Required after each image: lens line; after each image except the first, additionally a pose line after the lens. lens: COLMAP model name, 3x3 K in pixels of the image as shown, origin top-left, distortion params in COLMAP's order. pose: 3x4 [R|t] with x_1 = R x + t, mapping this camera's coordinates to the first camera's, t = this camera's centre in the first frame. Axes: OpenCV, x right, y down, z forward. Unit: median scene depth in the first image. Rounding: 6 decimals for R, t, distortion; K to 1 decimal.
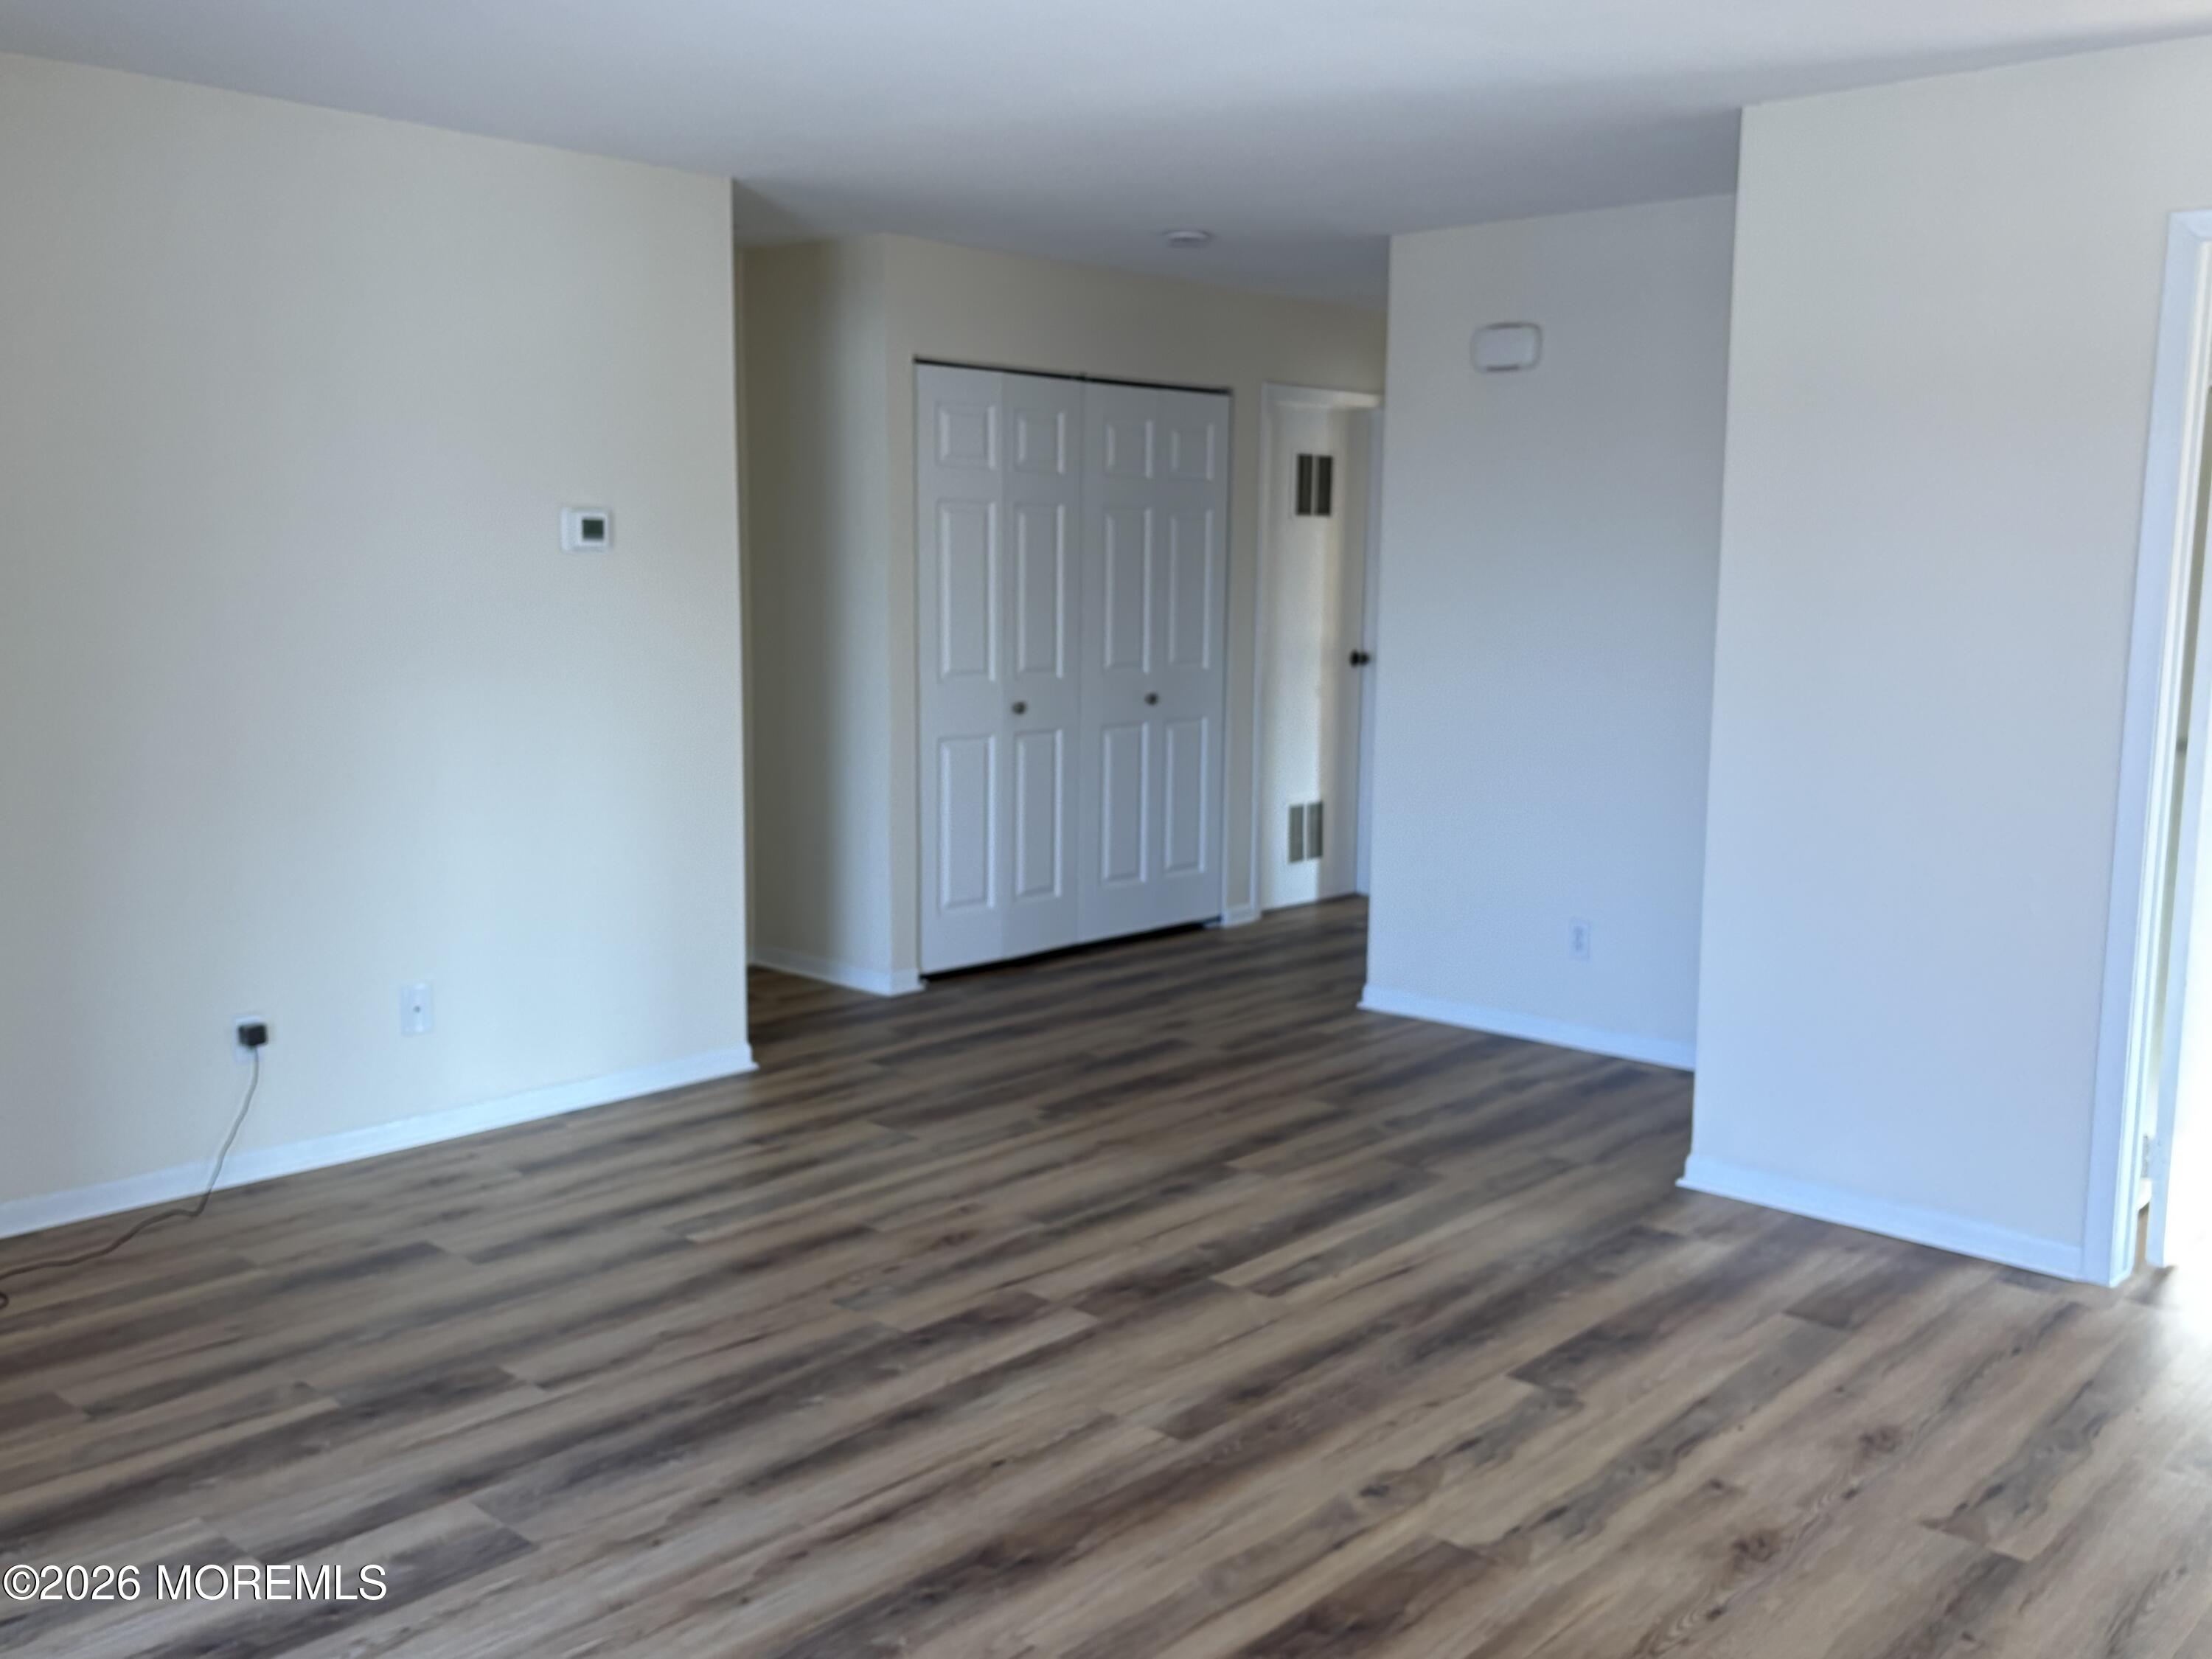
lens RADIAL K [[1968.5, 0, 1104.7], [0, 1968.5, 830.4], [0, 0, 1]] dist [-0.000532, -0.038185]
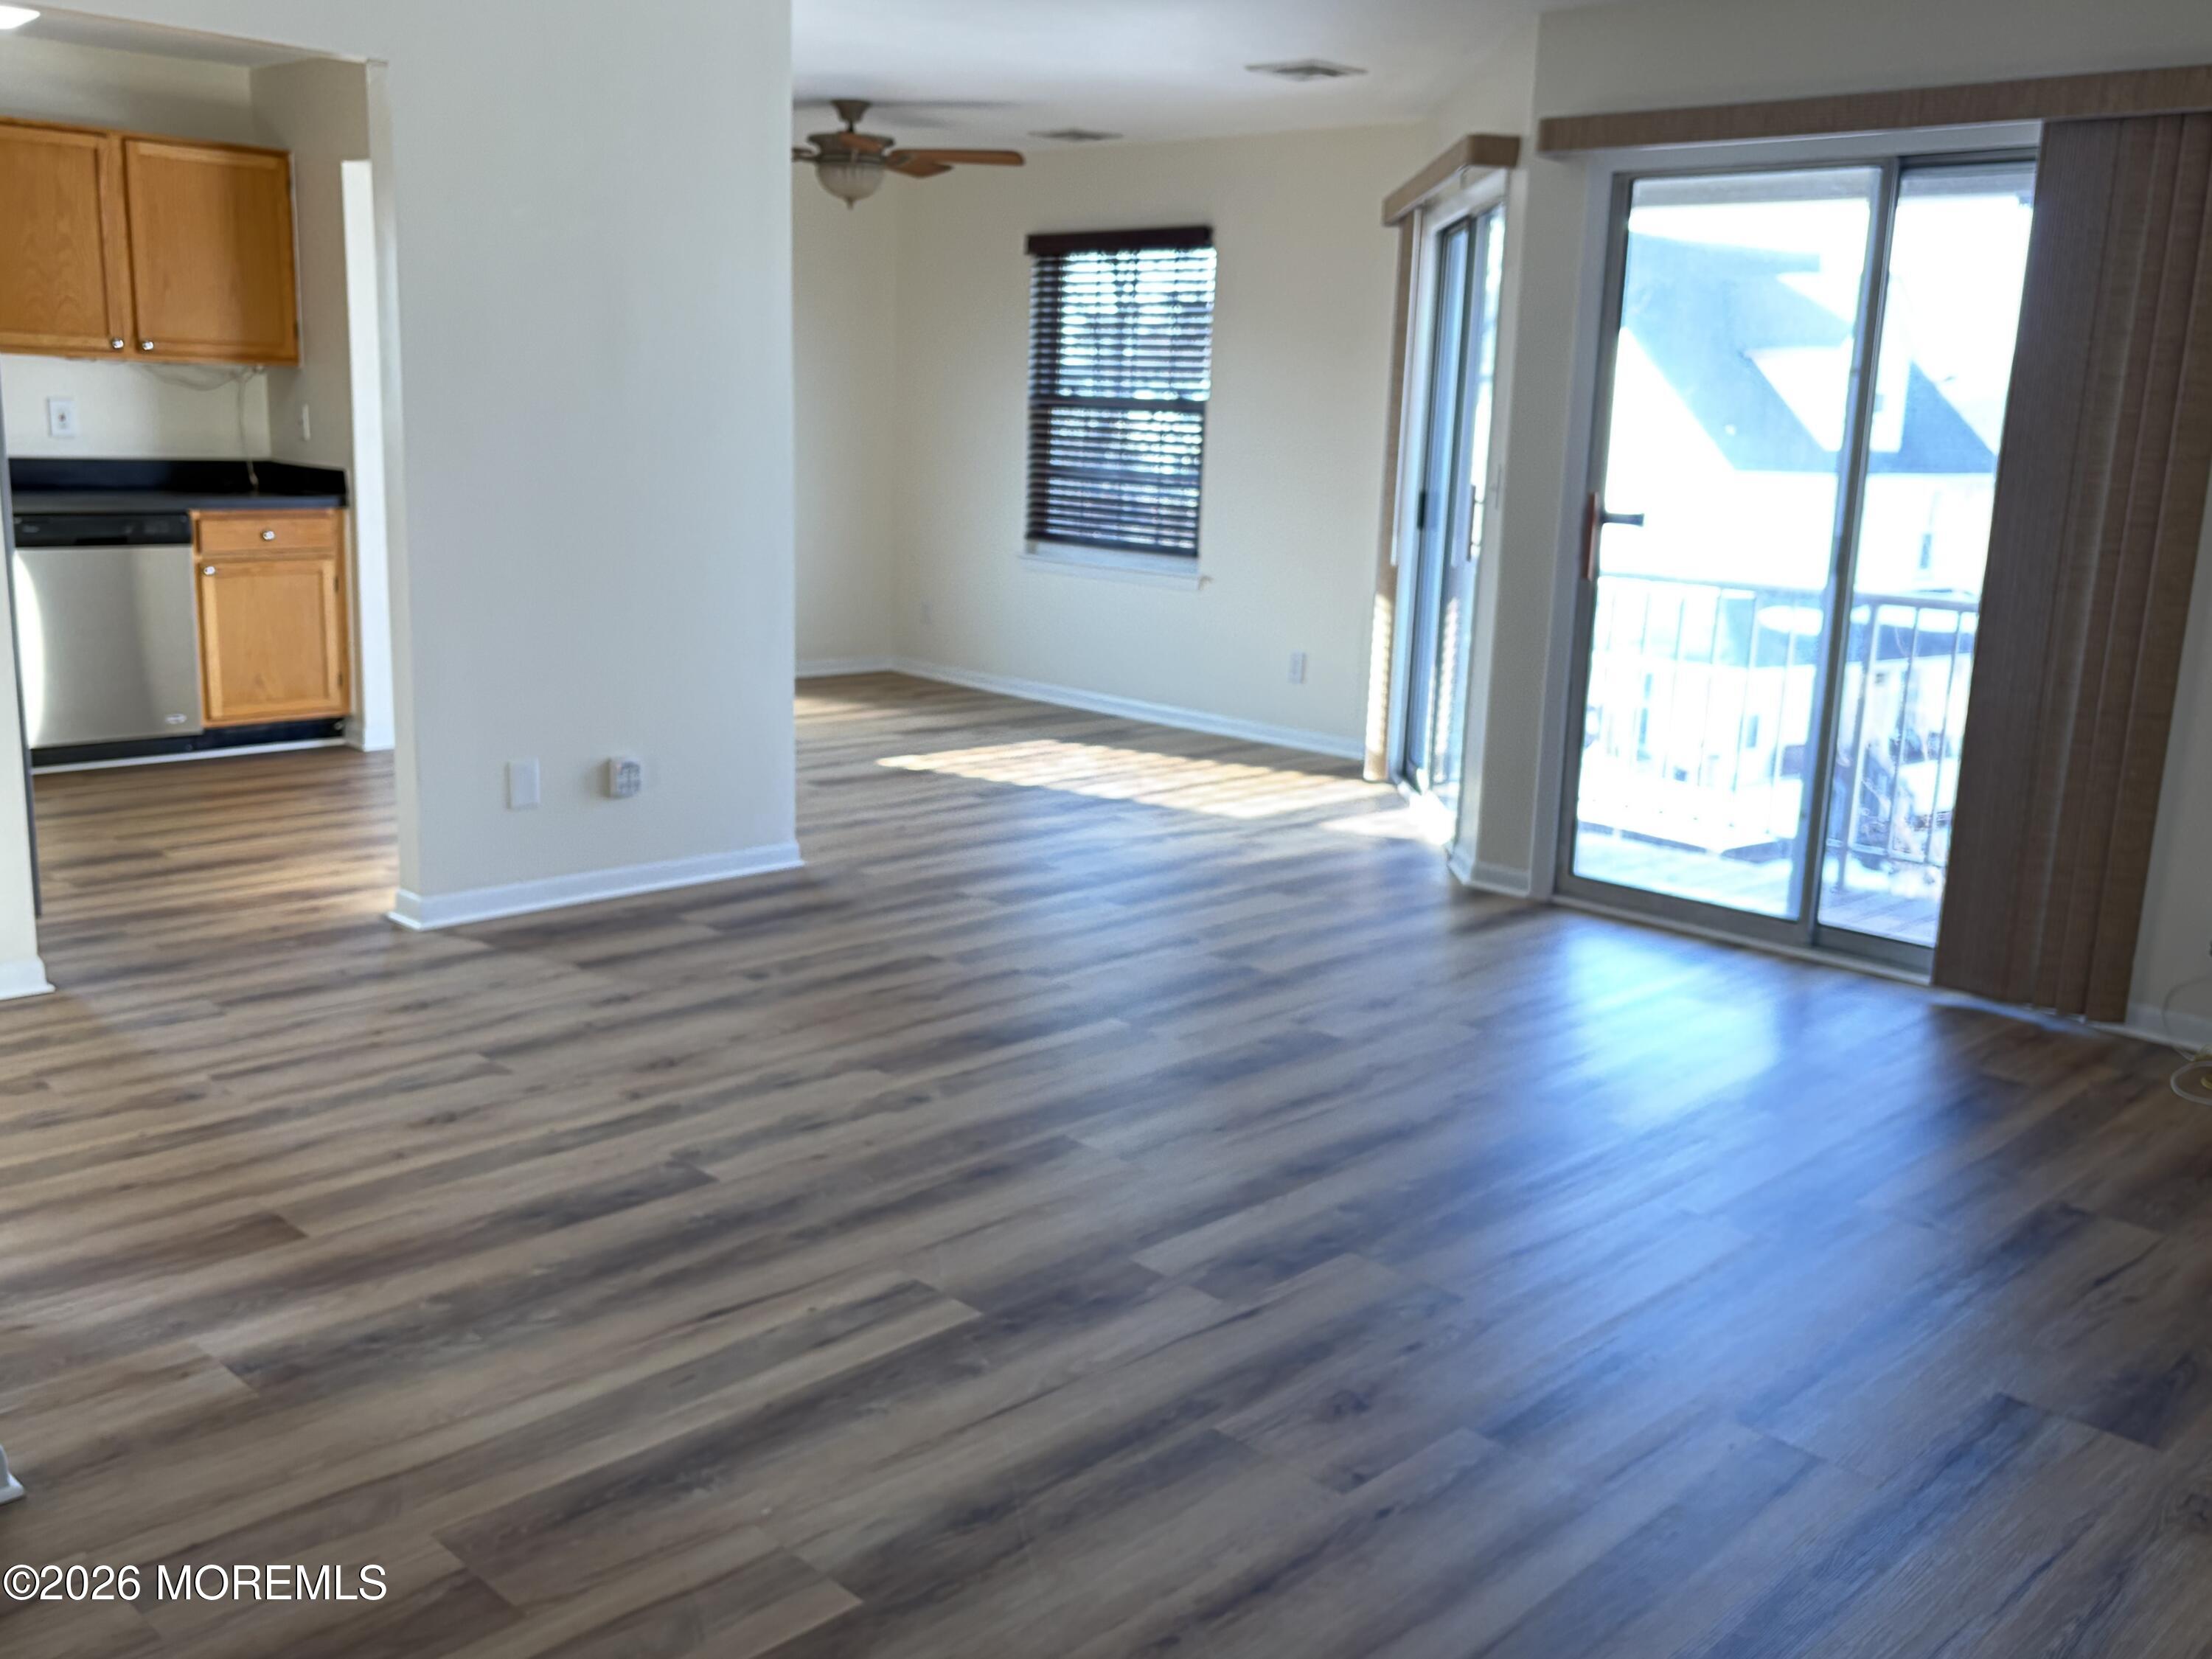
lens RADIAL K [[1968.5, 0, 1105.6], [0, 1968.5, 828.5], [0, 0, 1]] dist [-0.000532, -0.038185]
pose [[-0.998513, -0.052021, 0.016279, 0.004742], [-0.043154, 0.936889, 0.346953, -0.233682], [-0.033301, 0.345735, -0.937741, 1.834006]]
